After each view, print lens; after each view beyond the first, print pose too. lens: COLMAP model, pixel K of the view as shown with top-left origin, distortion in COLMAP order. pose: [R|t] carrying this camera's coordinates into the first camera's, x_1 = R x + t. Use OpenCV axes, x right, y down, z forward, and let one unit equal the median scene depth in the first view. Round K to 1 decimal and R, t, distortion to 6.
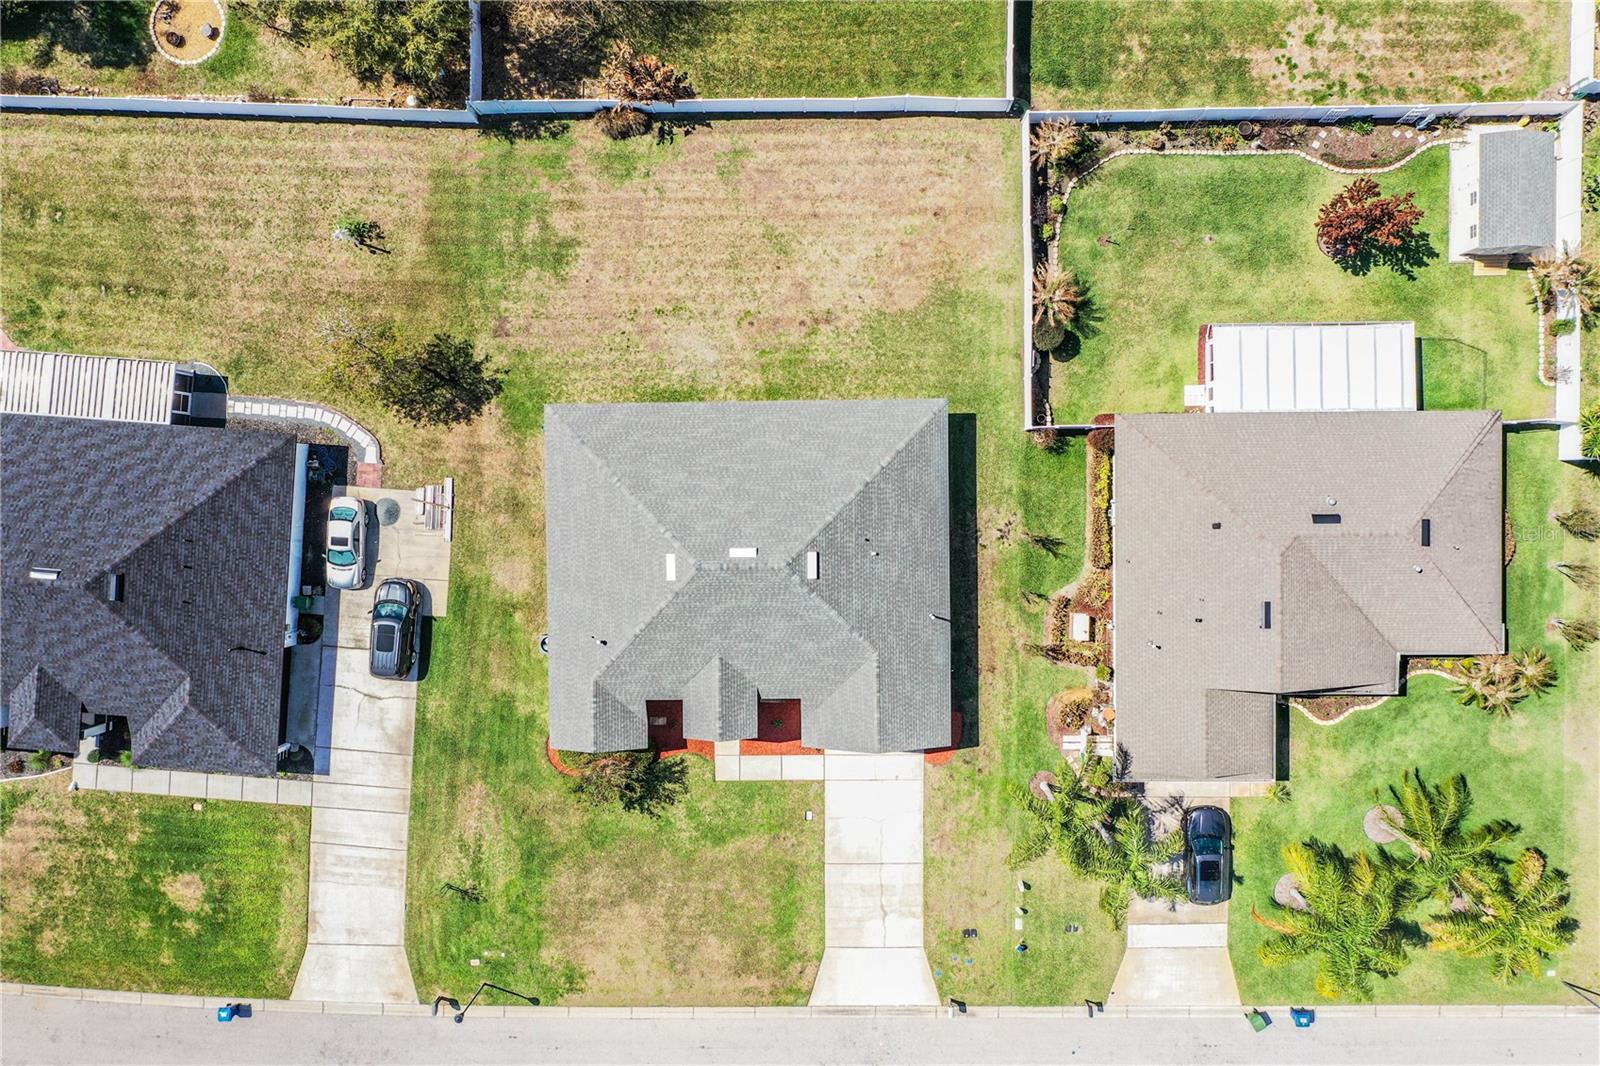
lens RADIAL K [[1263.7, 0, 801.5], [0, 1263.7, 529.5], [0, 0, 1]] dist [0.000559, 0.001378]
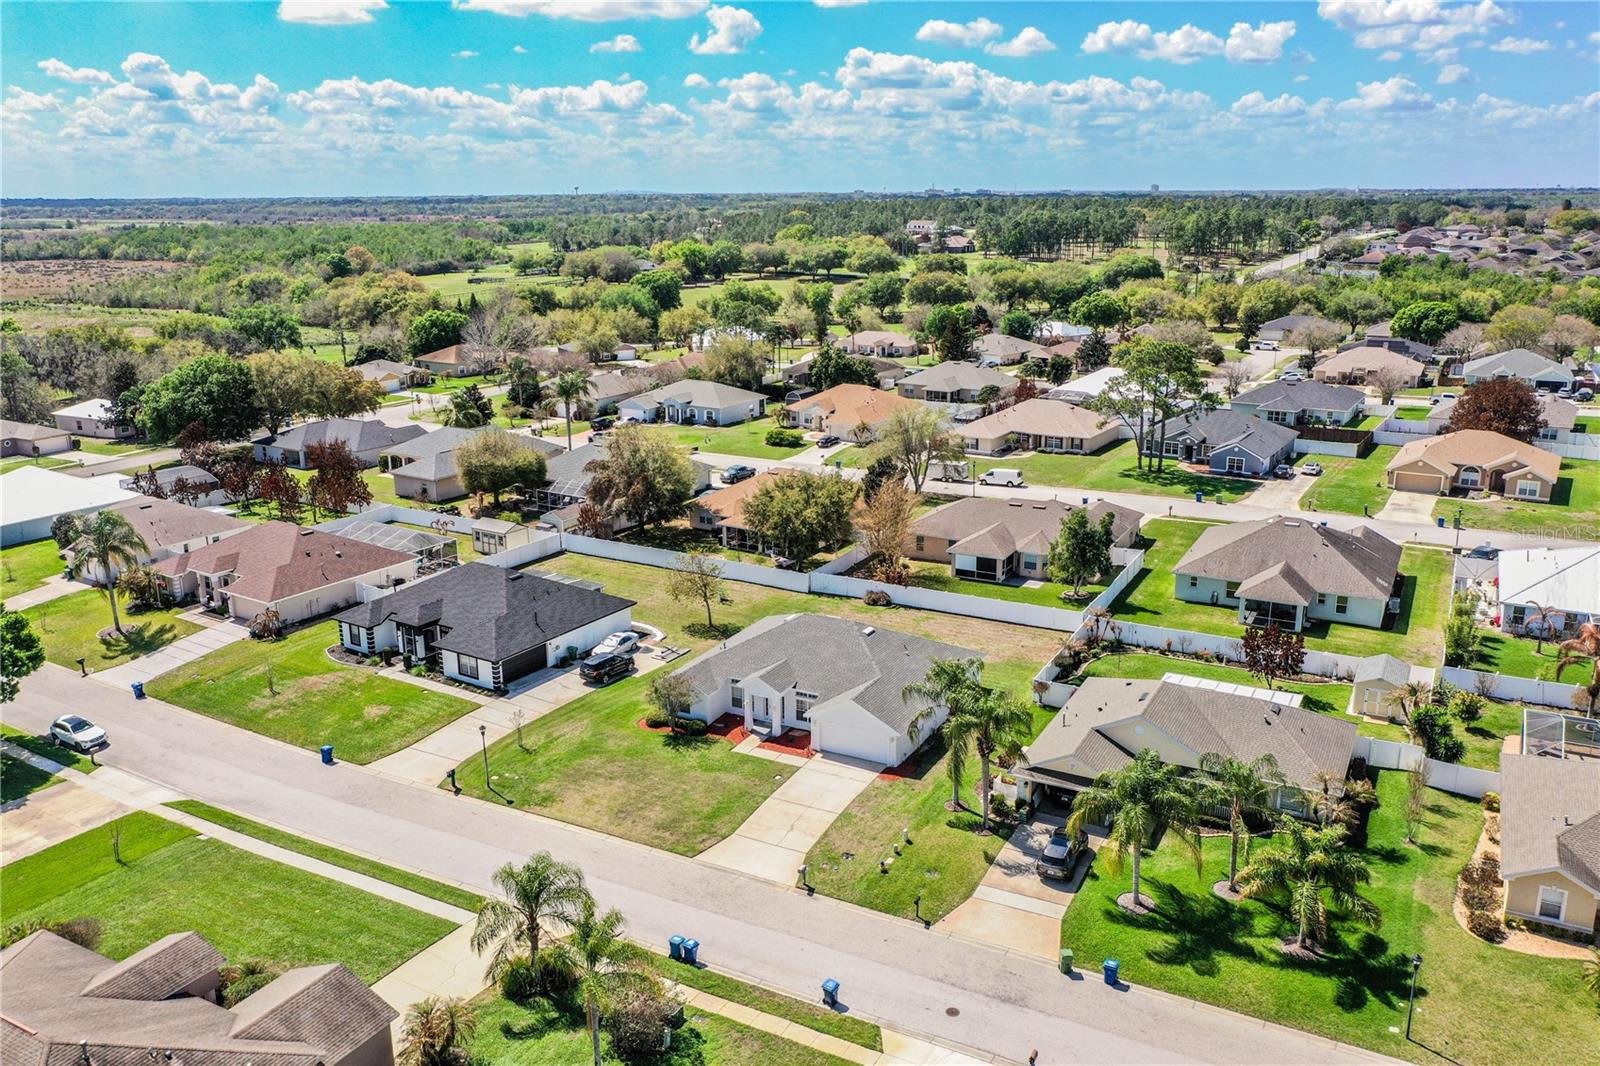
lens RADIAL K [[1254.8, 0, 799.2], [0, 1254.8, 556.5], [0, 0, 1]] dist [-0.001403, 0.004866]
pose [[0.877451, 0.157026, -0.453236, 0.577401], [-0.478531, 0.221571, -0.849656, 1.269544], [-0.032994, 0.962419, 0.269559, 0.439109]]
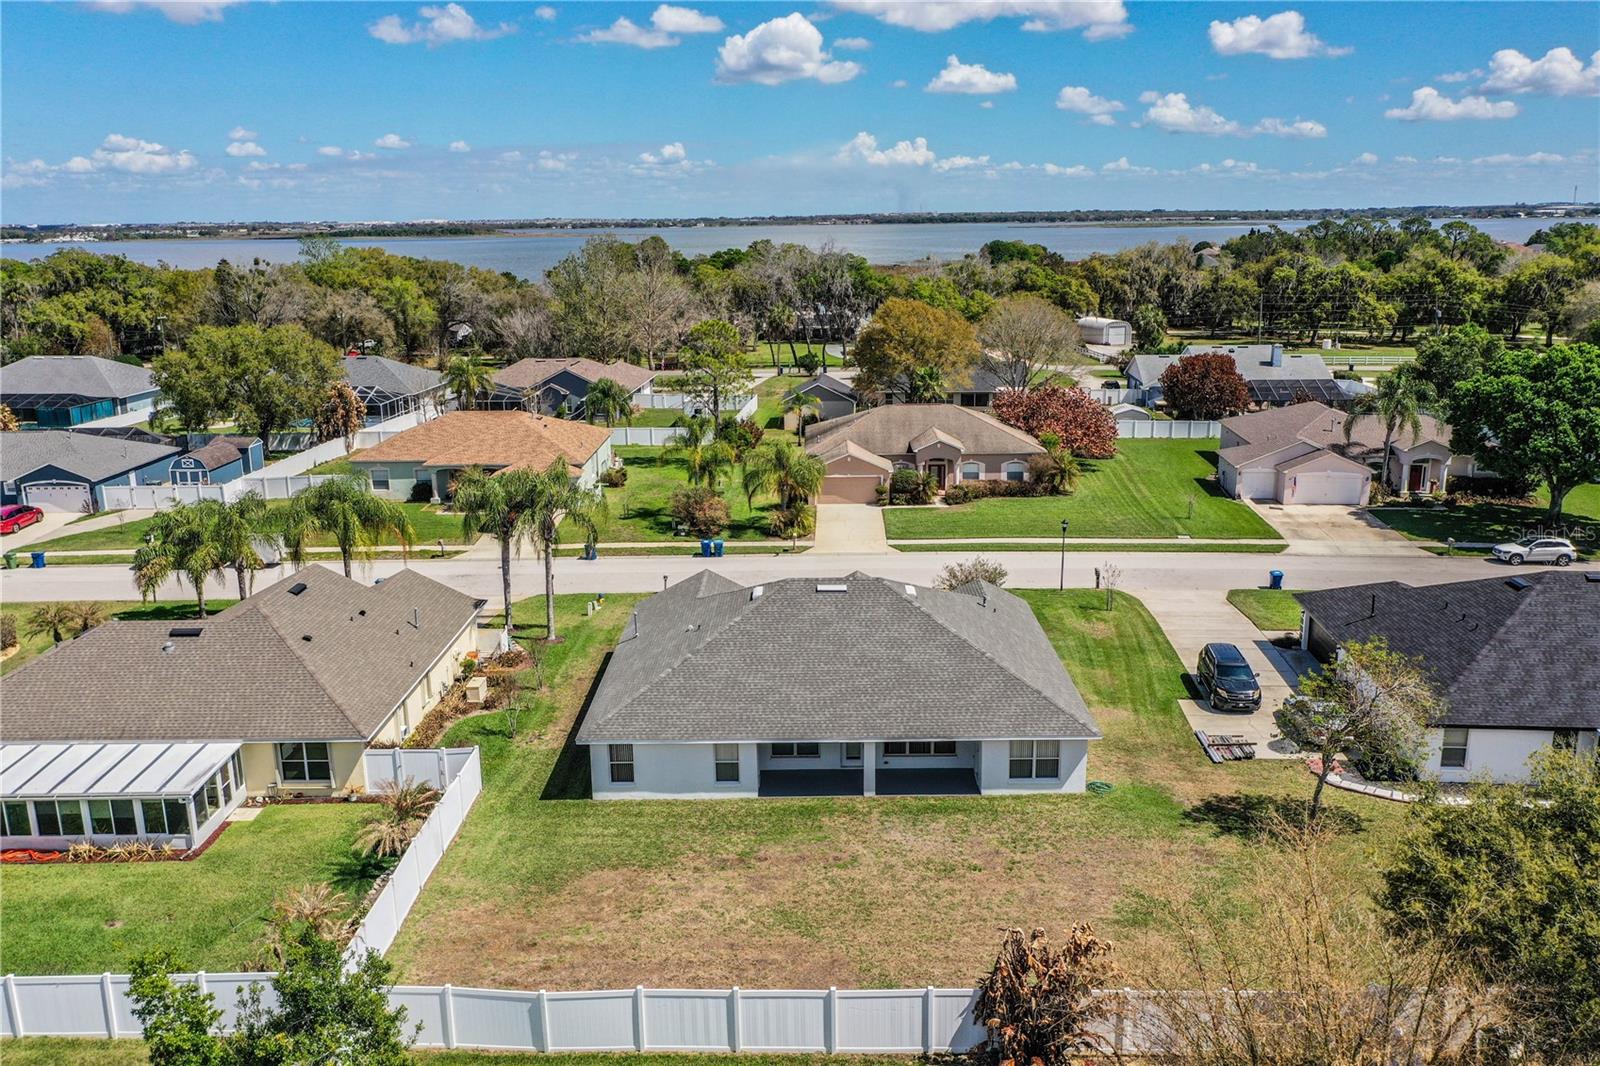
lens RADIAL K [[1261.0, 0, 801.6], [0, 1261.0, 514.7], [0, 0, 1]] dist [0.002251, -0.000112]
pose [[-0.999111, 0.033033, 0.026207, -0.044334], [0.016907, -0.255525, 0.966655, -0.772023], [0.038628, 0.966238, 0.254739, 0.645150]]
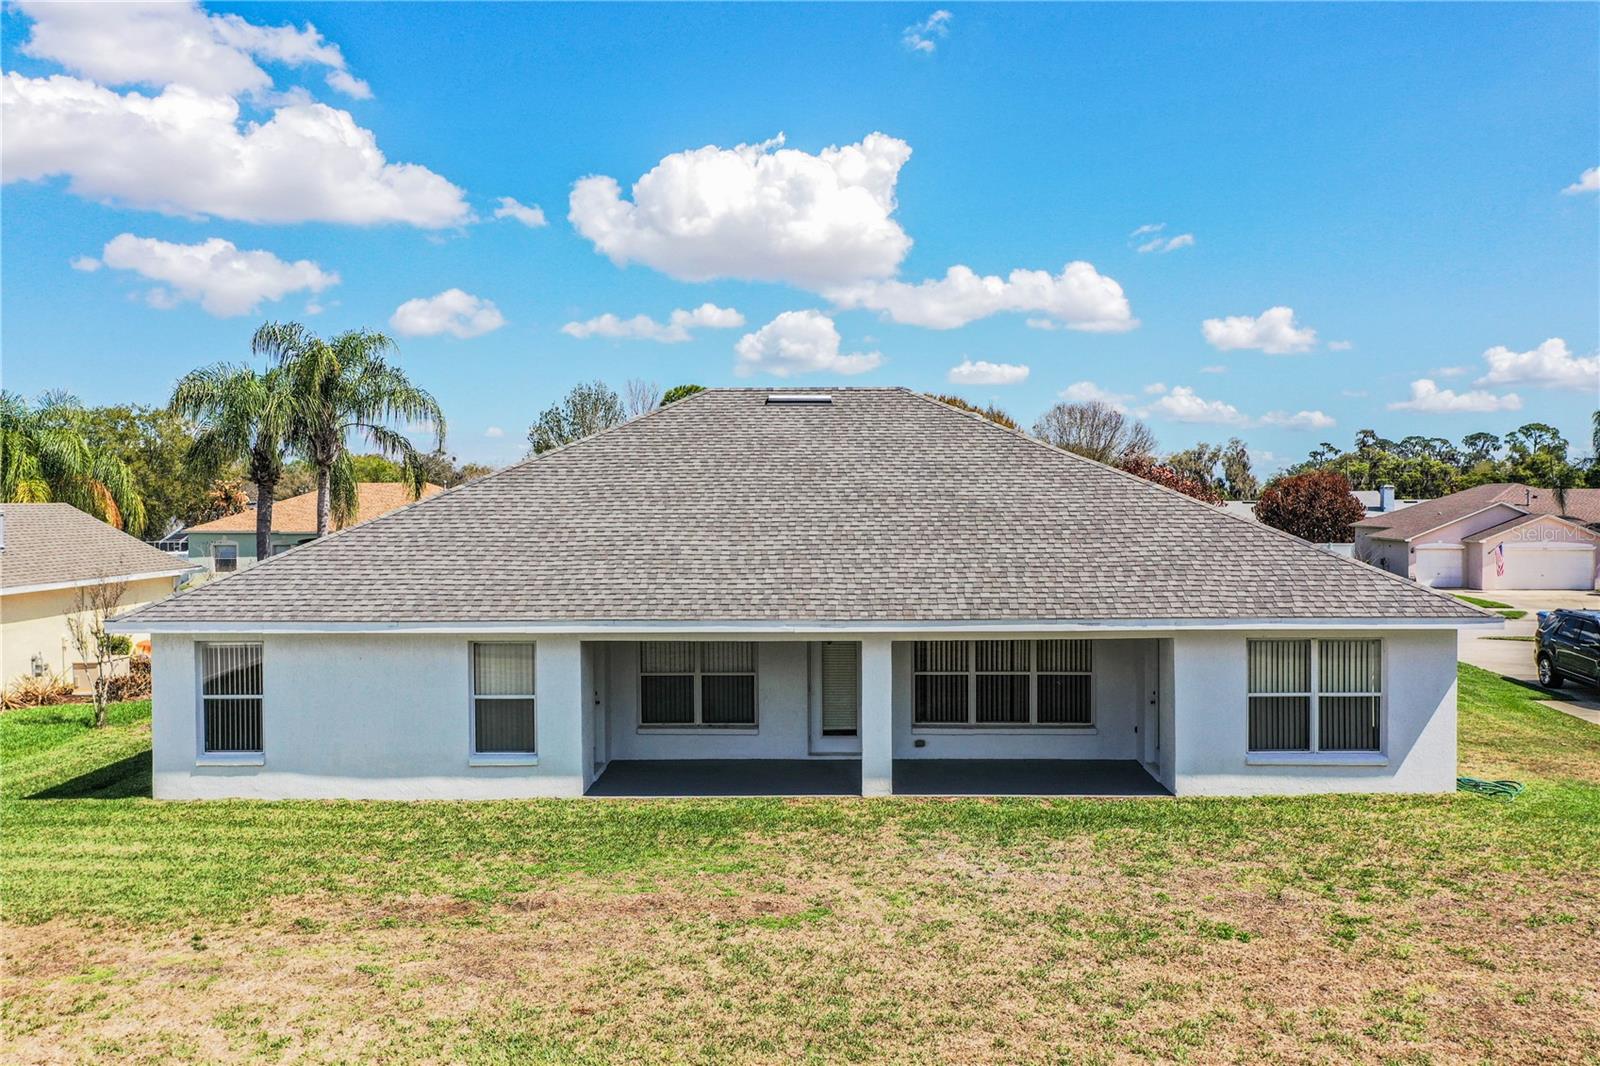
lens RADIAL K [[1263.7, 0, 801.5], [0, 1263.7, 529.5], [0, 0, 1]] dist [0.000559, 0.001378]
pose [[-0.998727, 0.029744, 0.040731, -0.055975], [0.039201, -0.050344, 0.997962, -0.369098], [0.031734, 0.998289, 0.049114, 0.925565]]
